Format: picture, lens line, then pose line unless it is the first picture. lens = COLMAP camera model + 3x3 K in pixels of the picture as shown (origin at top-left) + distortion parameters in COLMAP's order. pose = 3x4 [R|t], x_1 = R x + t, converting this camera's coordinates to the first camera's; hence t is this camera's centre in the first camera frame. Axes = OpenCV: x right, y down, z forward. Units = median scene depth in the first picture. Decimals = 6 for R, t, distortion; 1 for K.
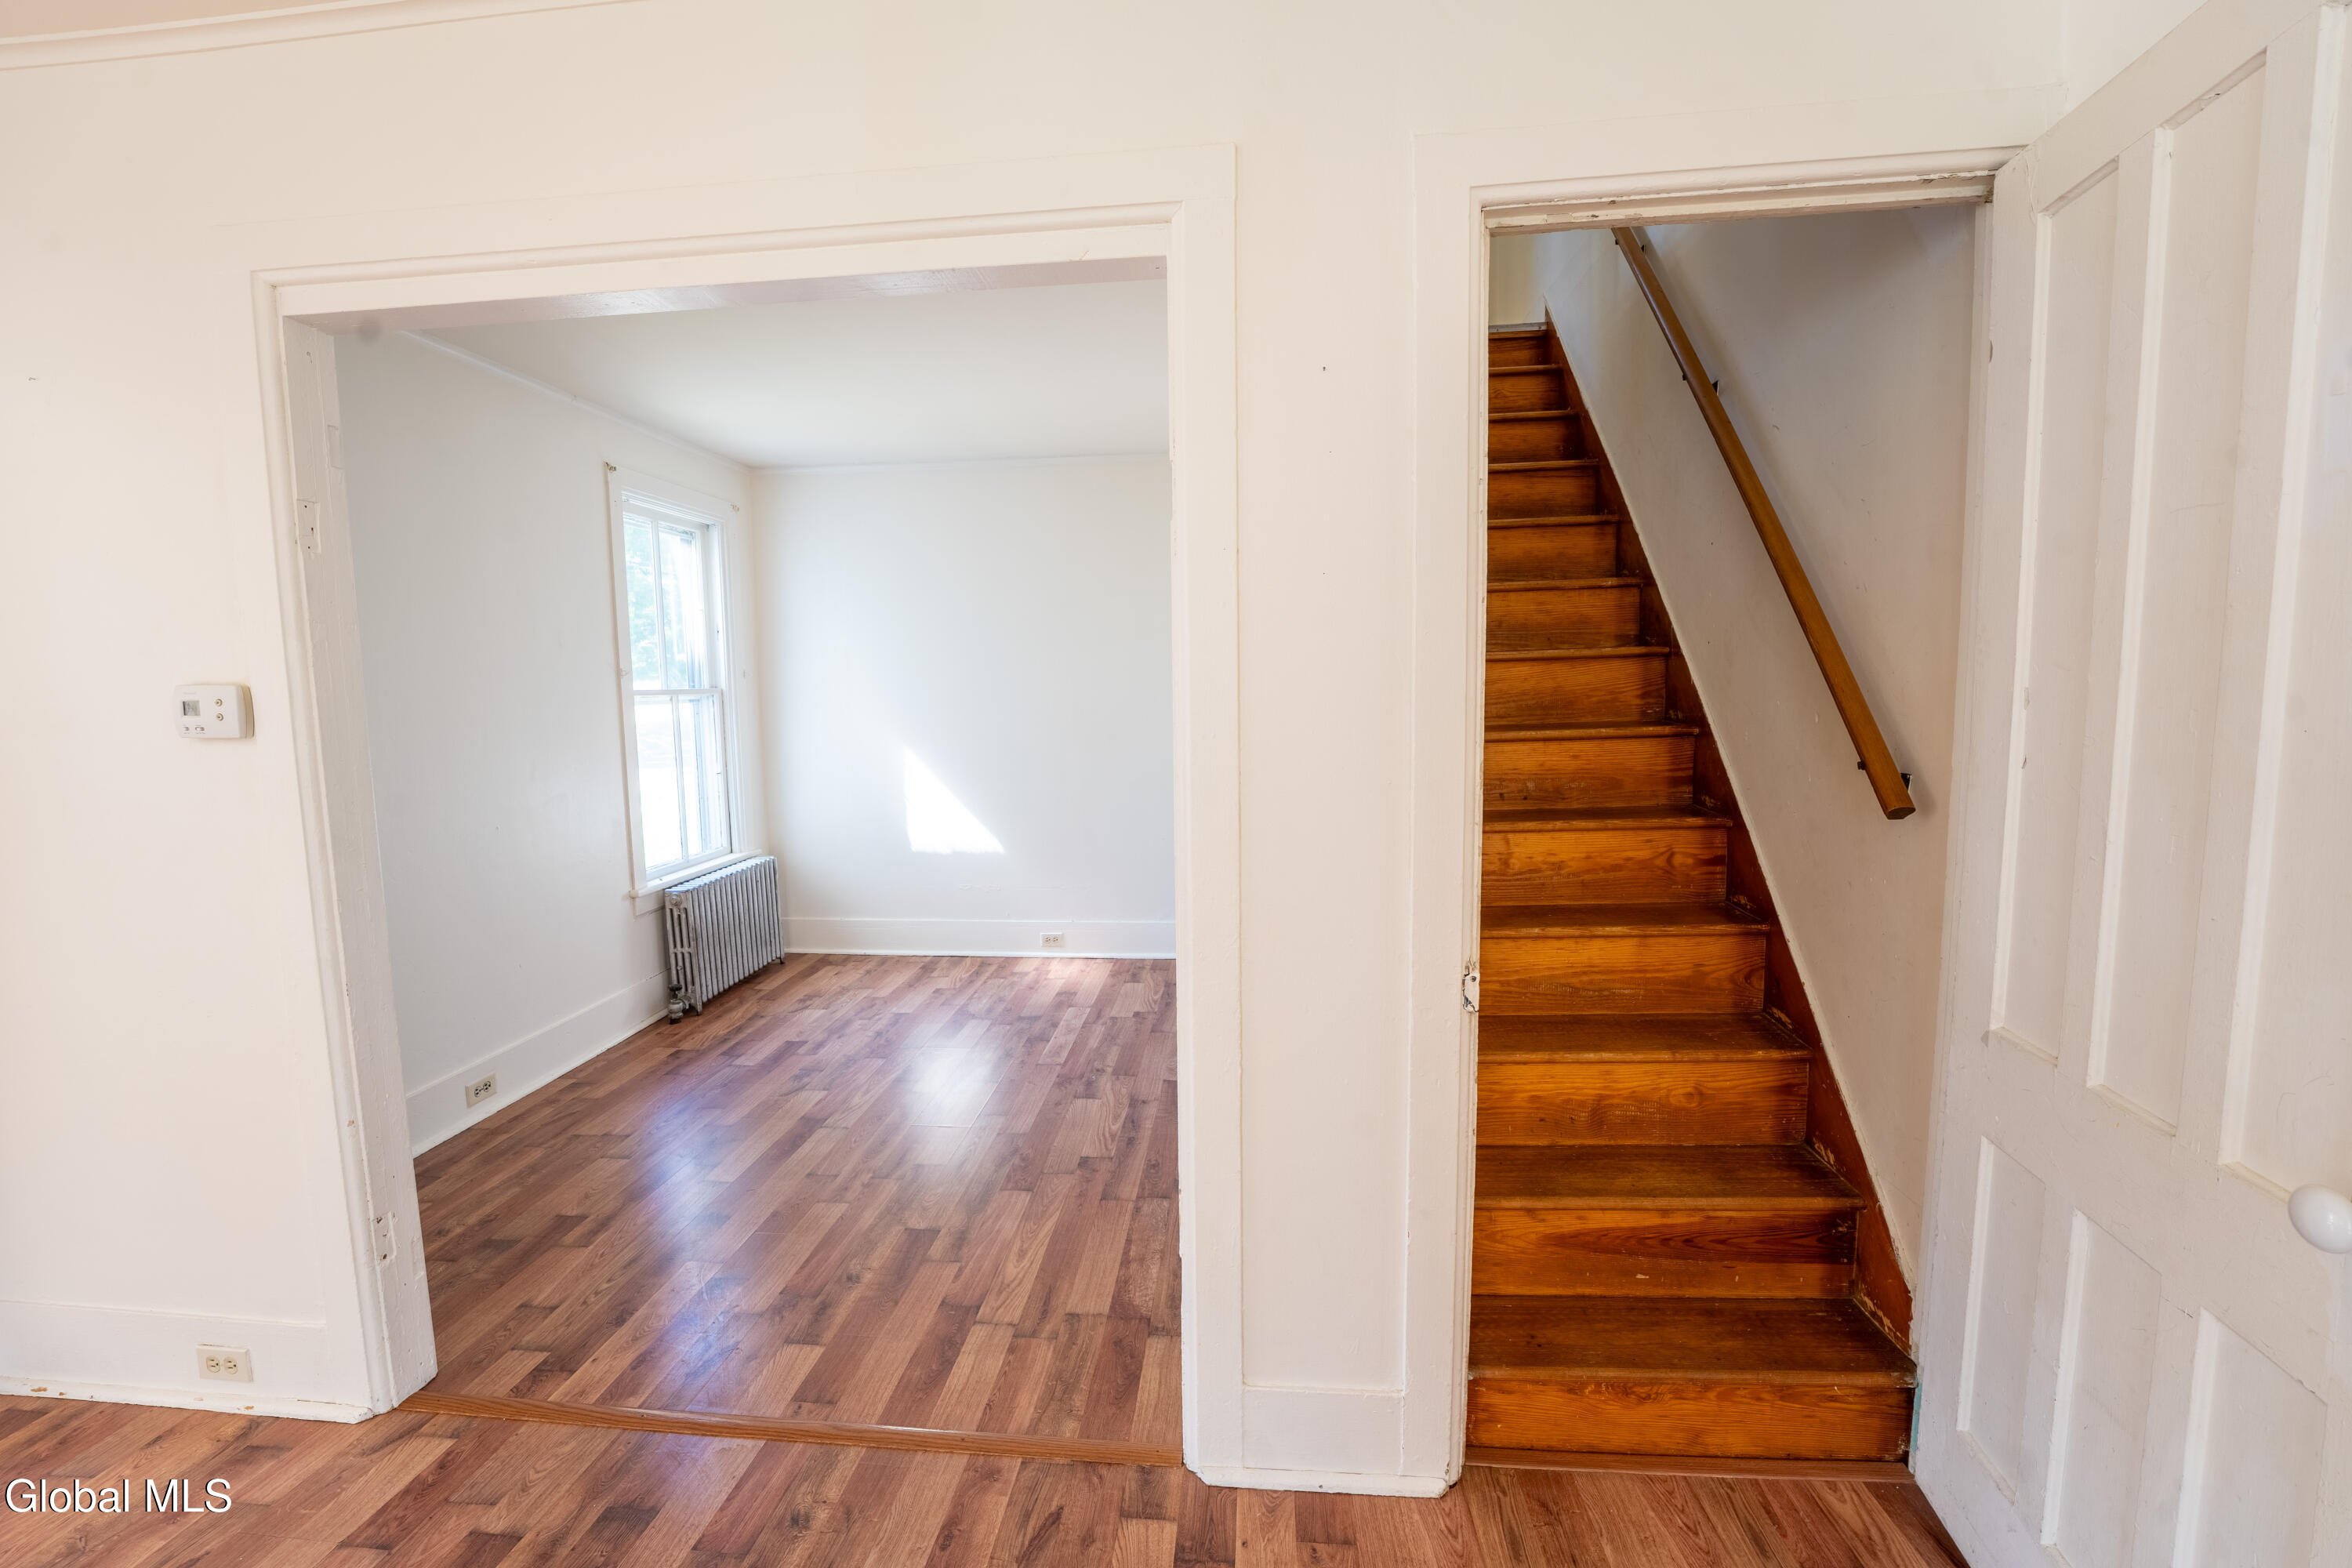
lens RADIAL K [[968.0, 0, 1166.4], [0, 968.0, 782.1], [0, 0, 1]] dist [-0.020071, 0.001354]
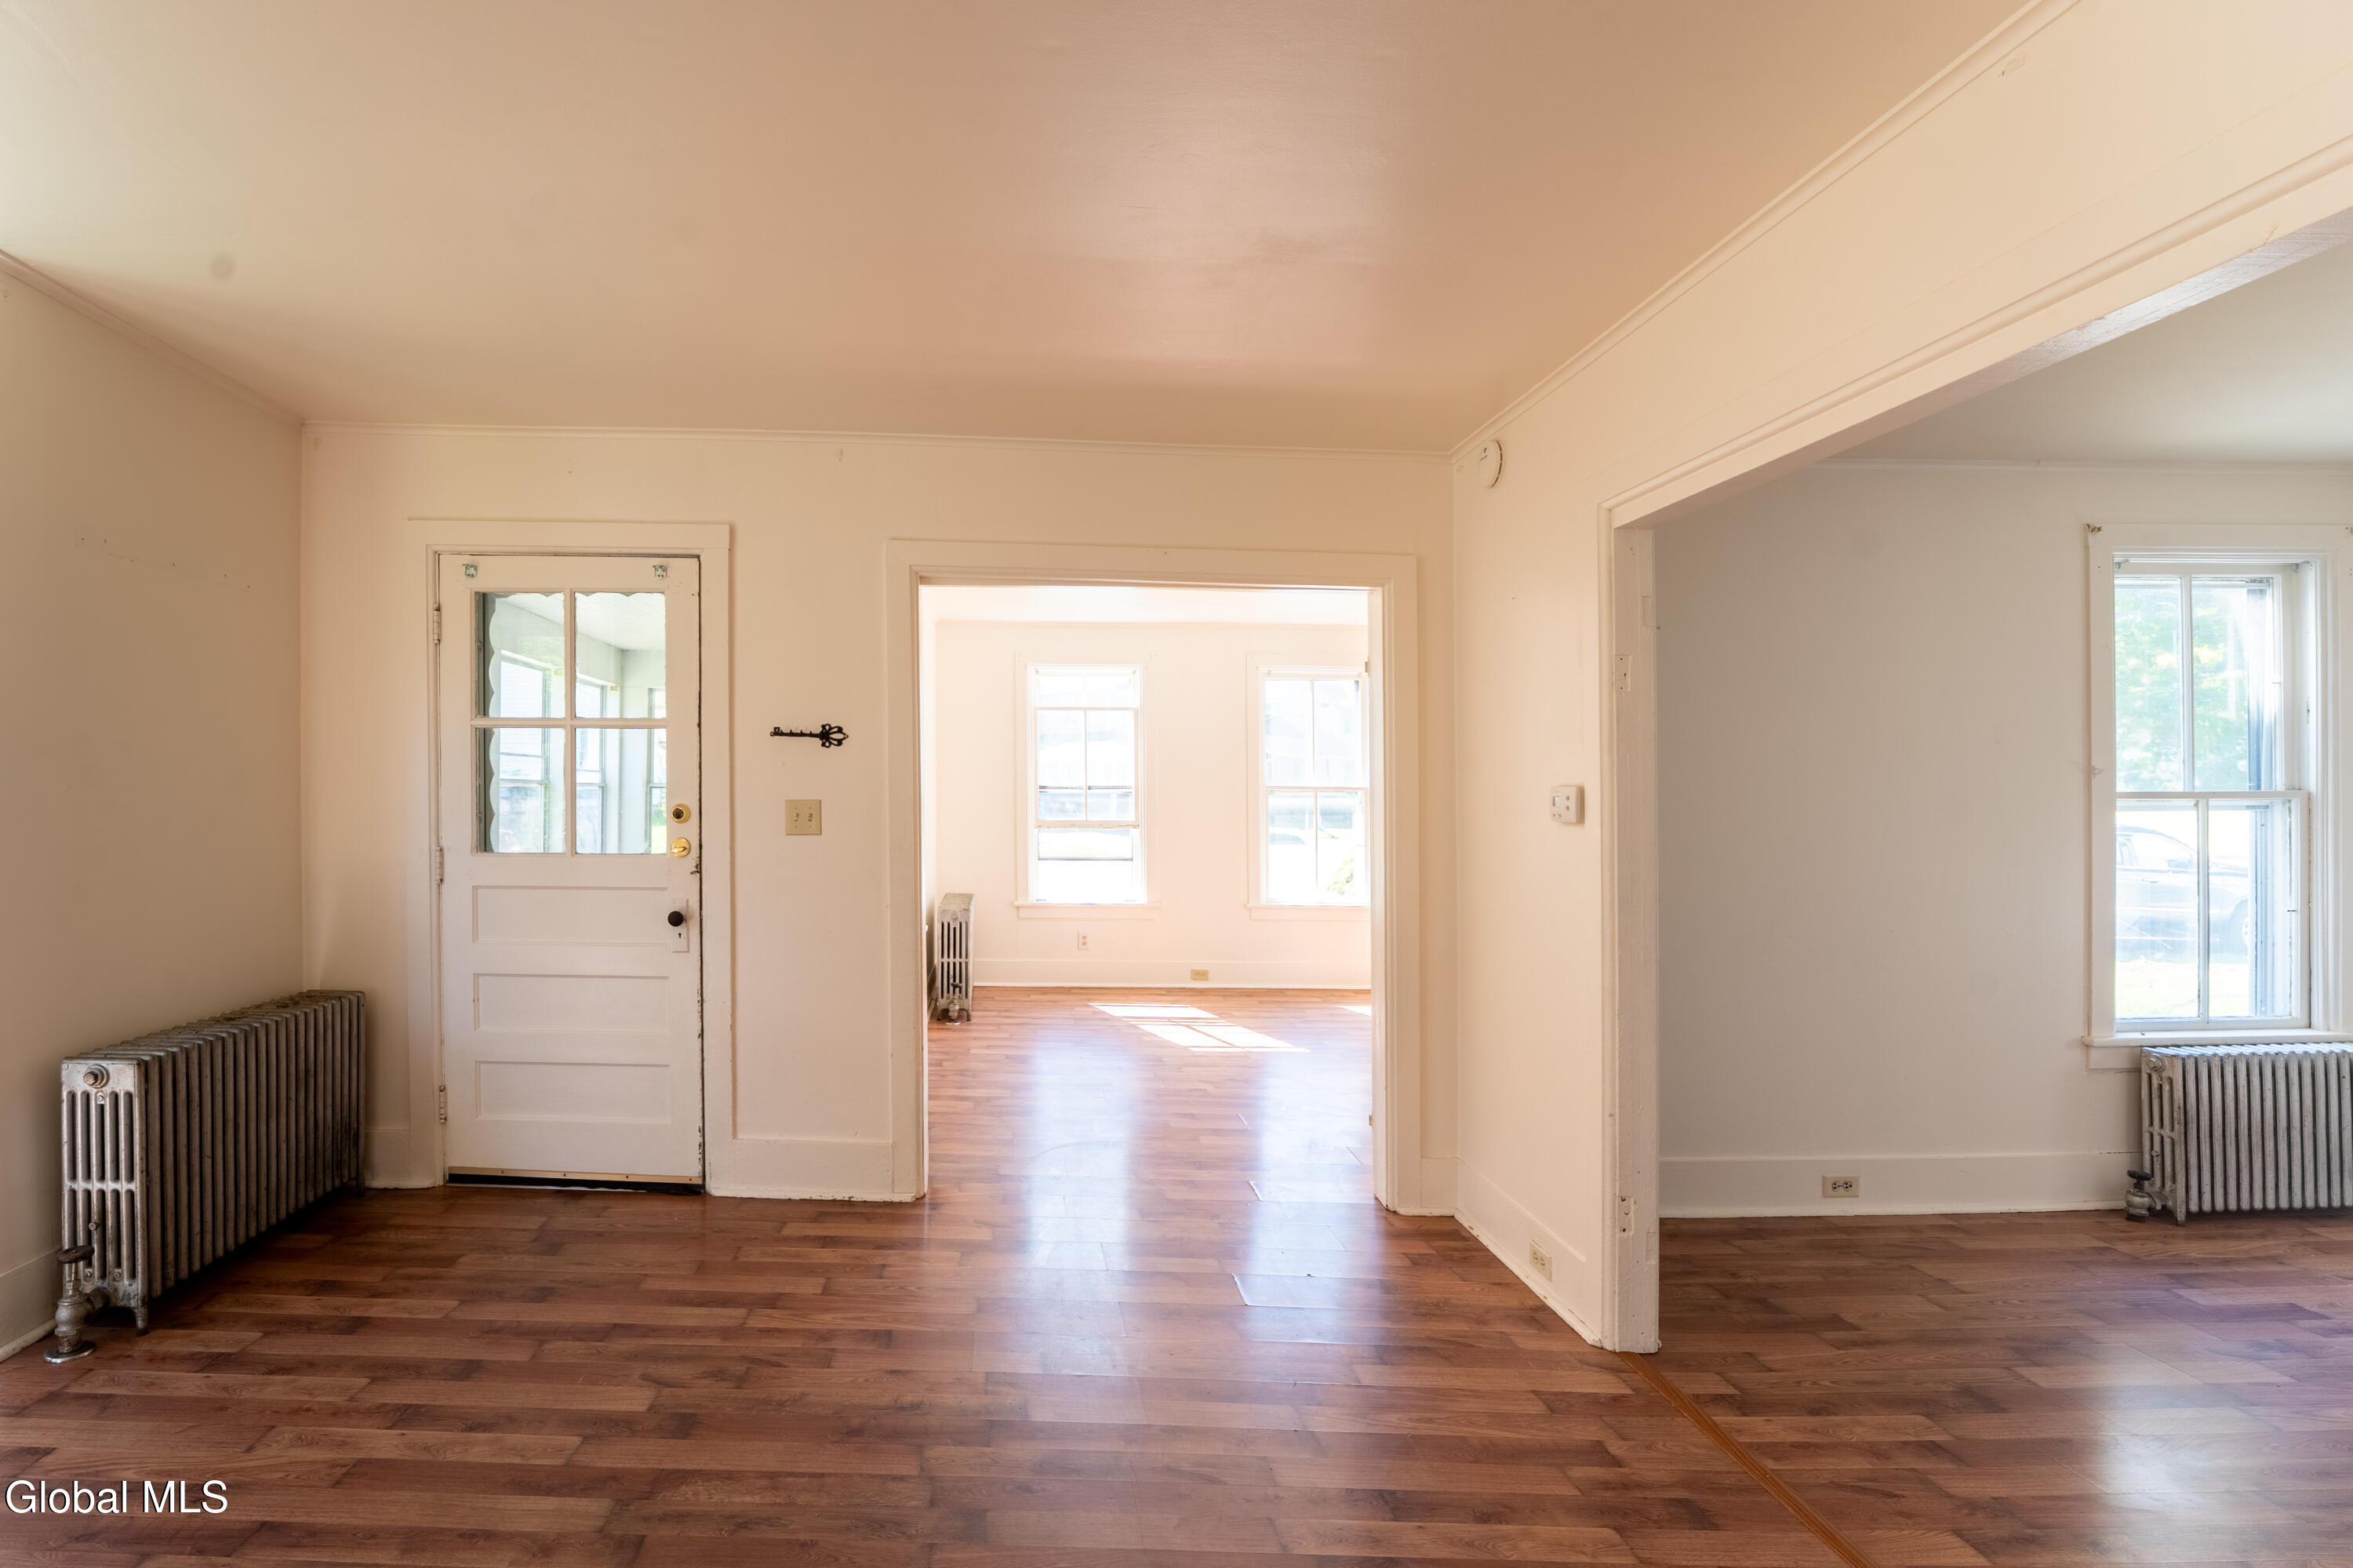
lens RADIAL K [[1054.9, 0, 1024.2], [0, 1054.9, 807.7], [0, 0, 1]] dist [-0.024178, 0.001187]
pose [[0.097351, 0.012422, -0.995173, 0.230932], [-0.095022, 0.995470, 0.003130, 0.002256], [0.990704, 0.094258, 0.098090, 0.003216]]
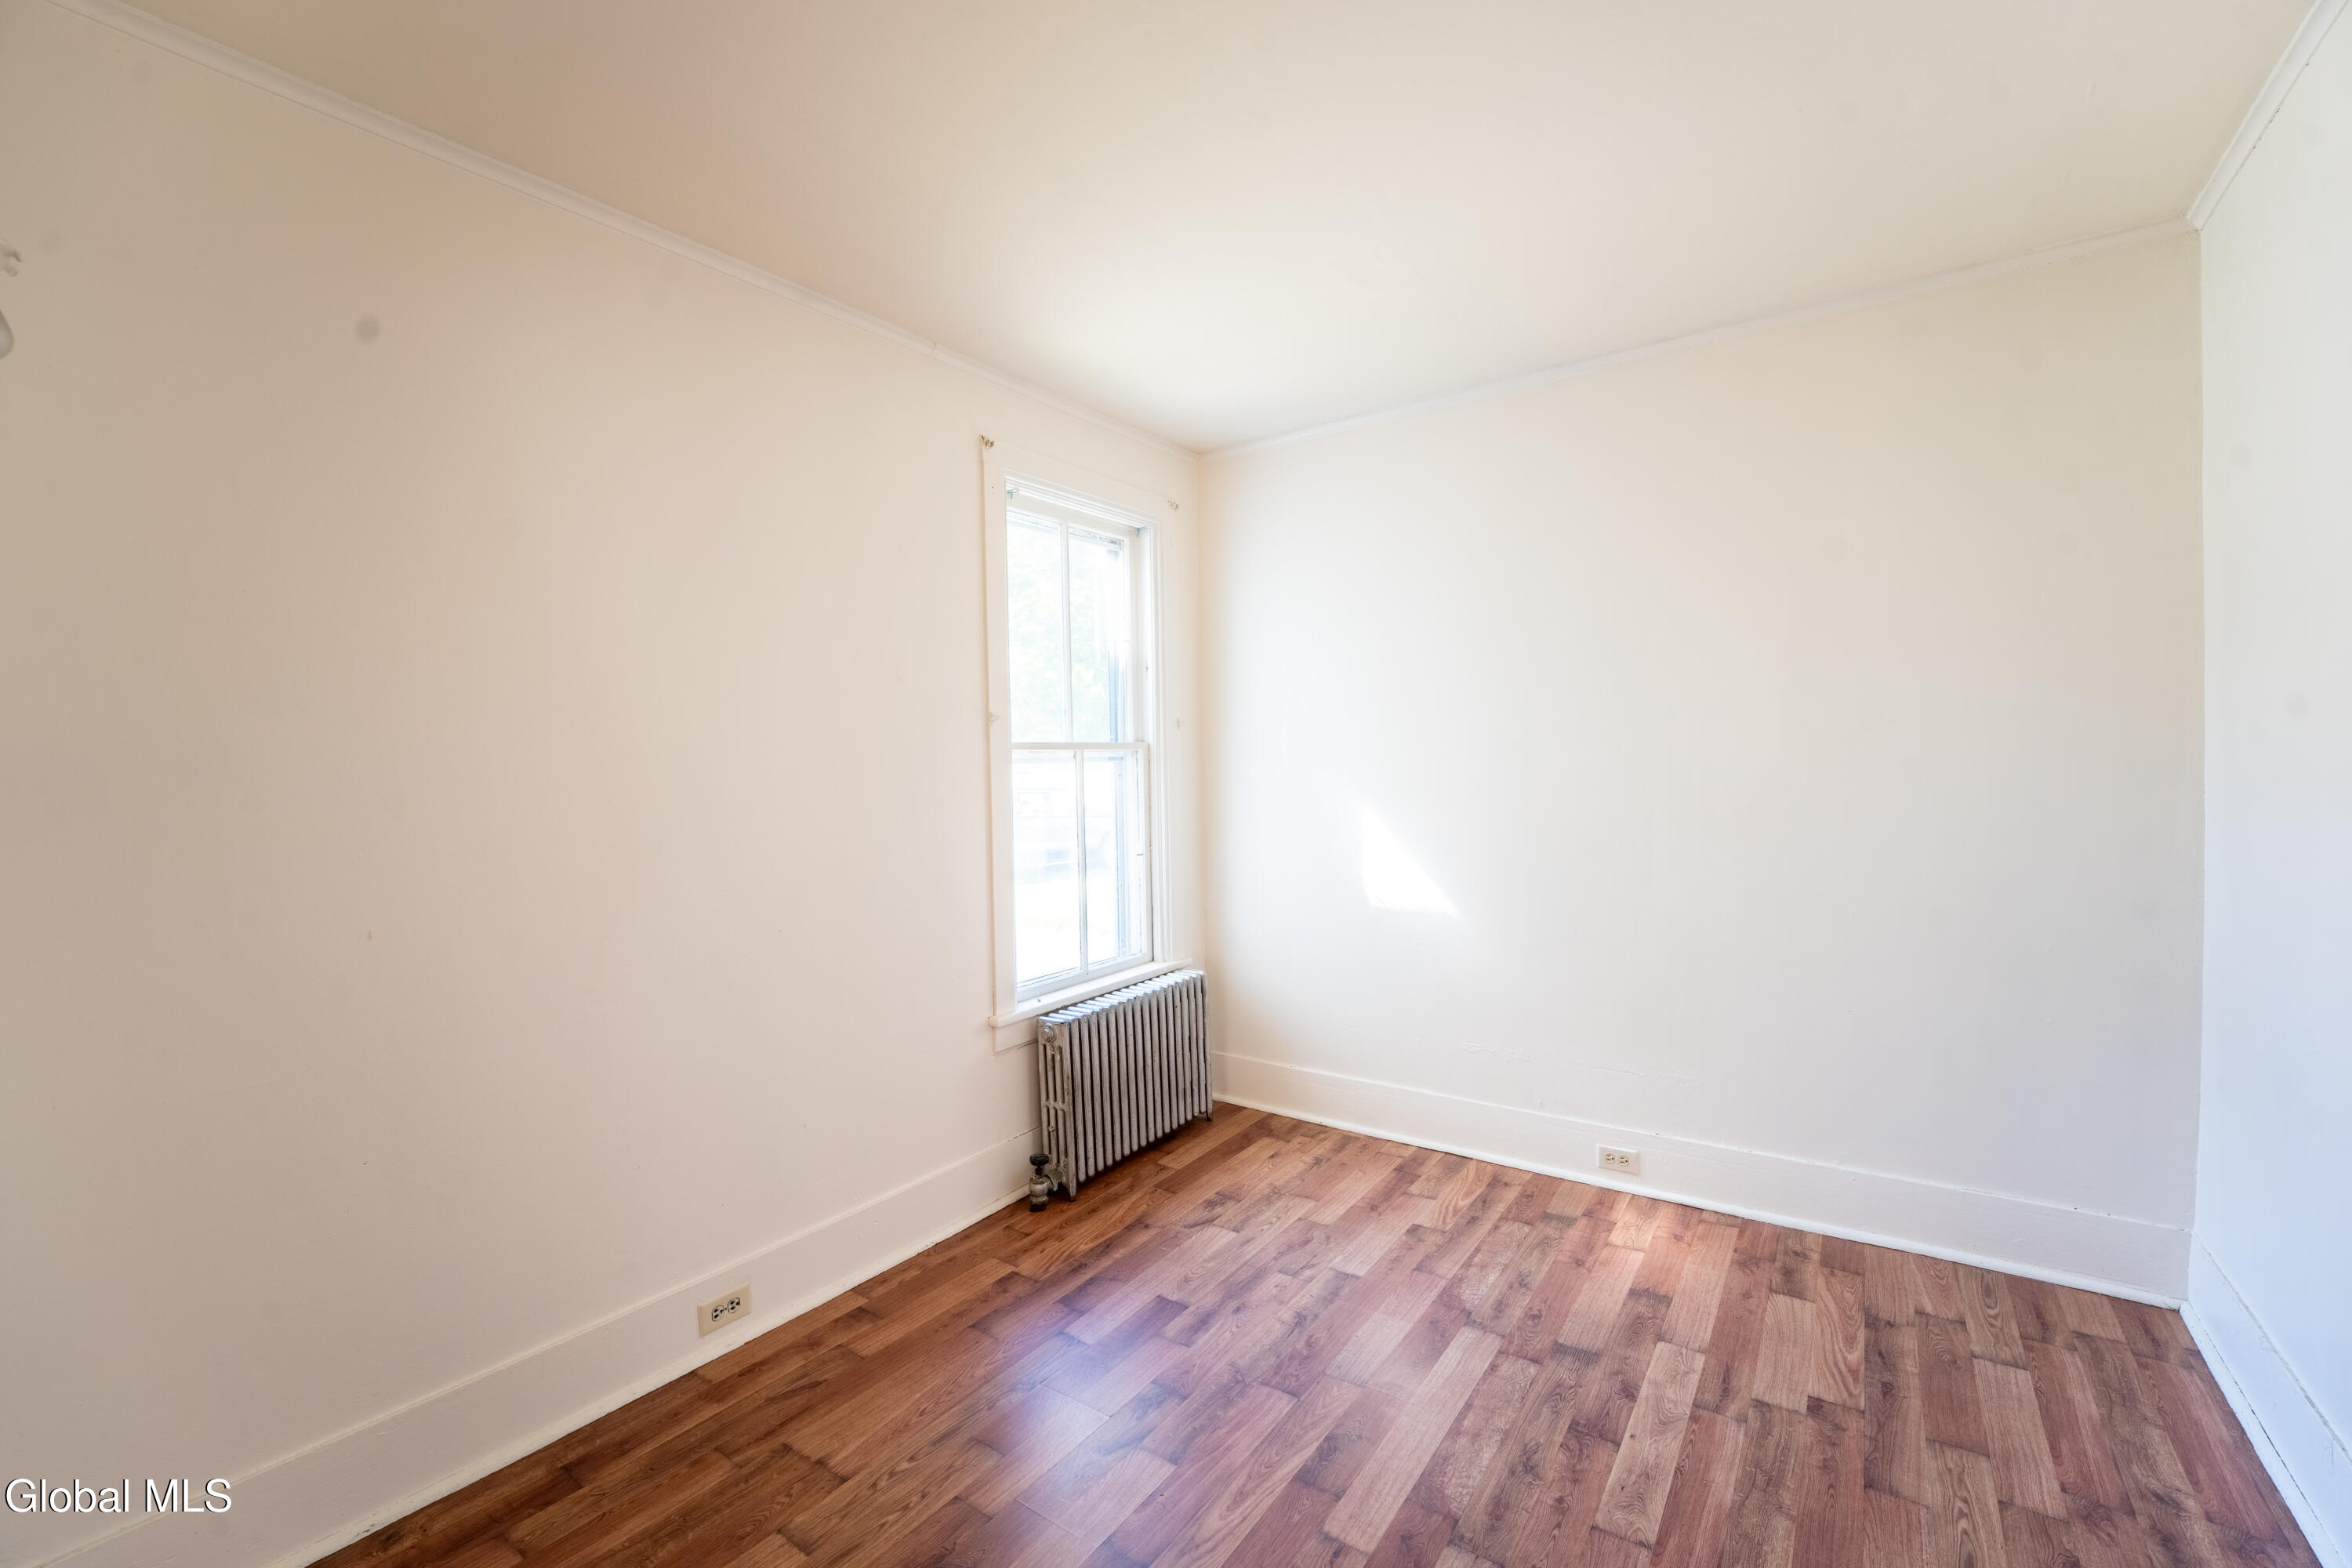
lens RADIAL K [[968.0, 0, 1160.2], [0, 968.0, 796.2], [0, 0, 1]] dist [-0.020071, 0.001354]
pose [[0.855221, 0.014389, -0.518063, -0.074382], [-0.043311, 0.998102, -0.043776, -0.027892], [0.516450, 0.059876, 0.854221, 0.449018]]
